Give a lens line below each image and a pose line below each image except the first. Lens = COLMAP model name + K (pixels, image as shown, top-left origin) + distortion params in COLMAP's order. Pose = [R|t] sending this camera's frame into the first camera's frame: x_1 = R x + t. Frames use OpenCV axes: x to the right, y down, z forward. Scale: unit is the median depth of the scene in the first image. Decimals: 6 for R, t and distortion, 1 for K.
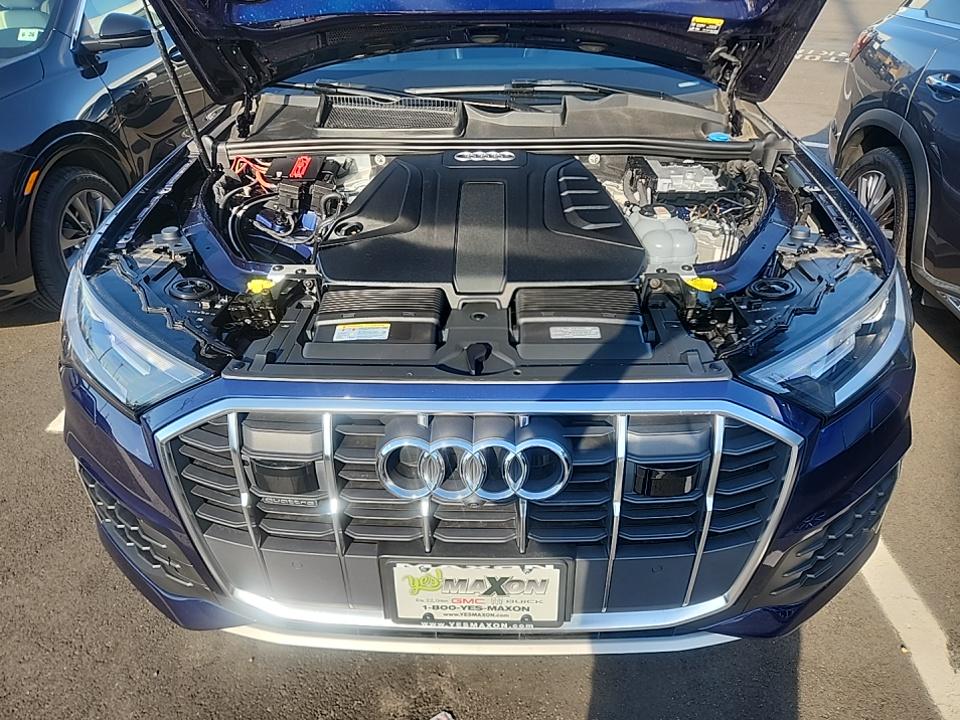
lens RADIAL K [[638.6, 0, 480.0], [0, 638.6, 360.0], [0, 0, 1]] dist [0.015770, -0.006771]
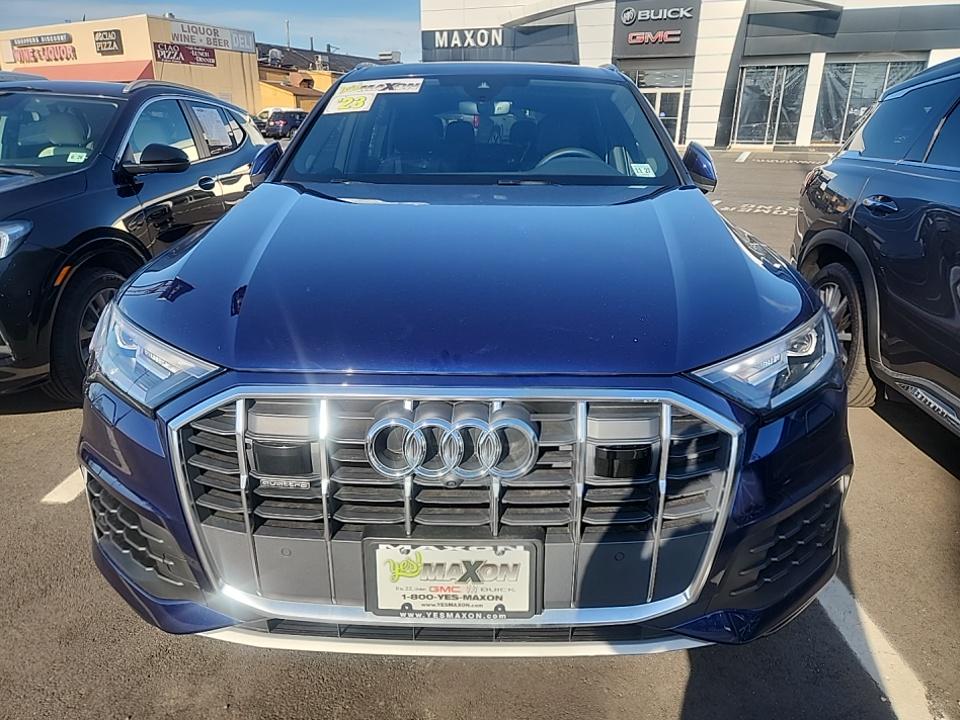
lens RADIAL K [[630.5, 0, 483.2], [0, 630.5, 362.4], [0, 0, 1]] dist [0.044802, -0.027760]
pose [[0.999832, 0.015976, 0.008951, 0.029531], [-0.013757, 0.977875, -0.208738, 0.225569], [-0.012087, 0.208580, 0.977931, -0.110816]]
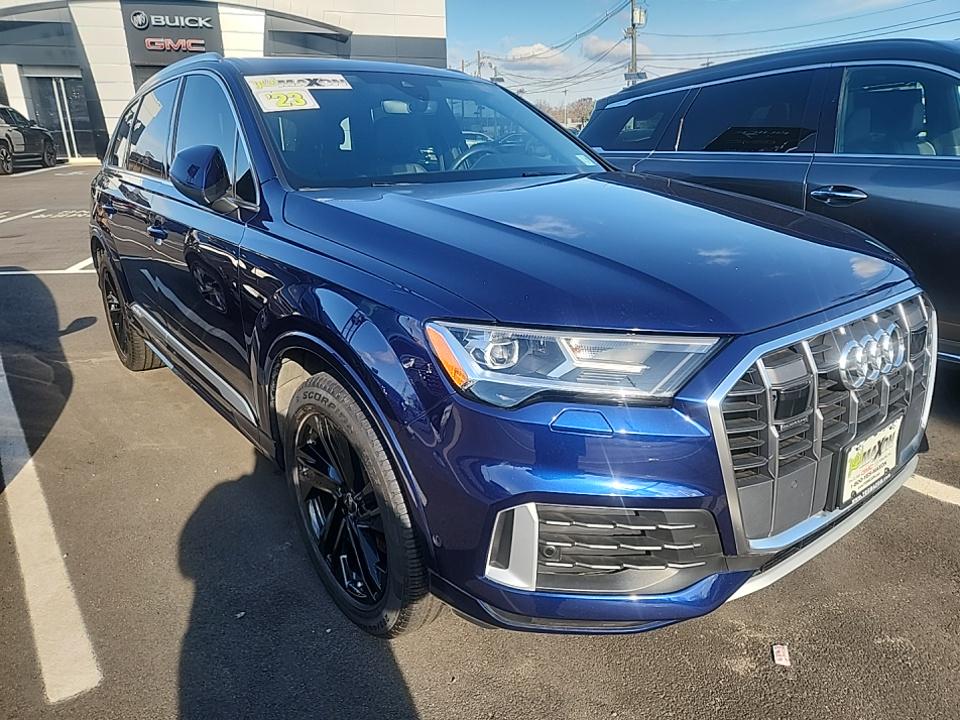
lens RADIAL K [[638.6, 0, 480.0], [0, 638.6, 360.0], [0, 0, 1]] dist [0.015770, -0.006771]
pose [[0.772987, -0.208552, 0.599163, -1.417331], [0.344193, 0.931209, -0.119920, 0.040963], [-0.532937, 0.298925, 0.791595, 0.290659]]
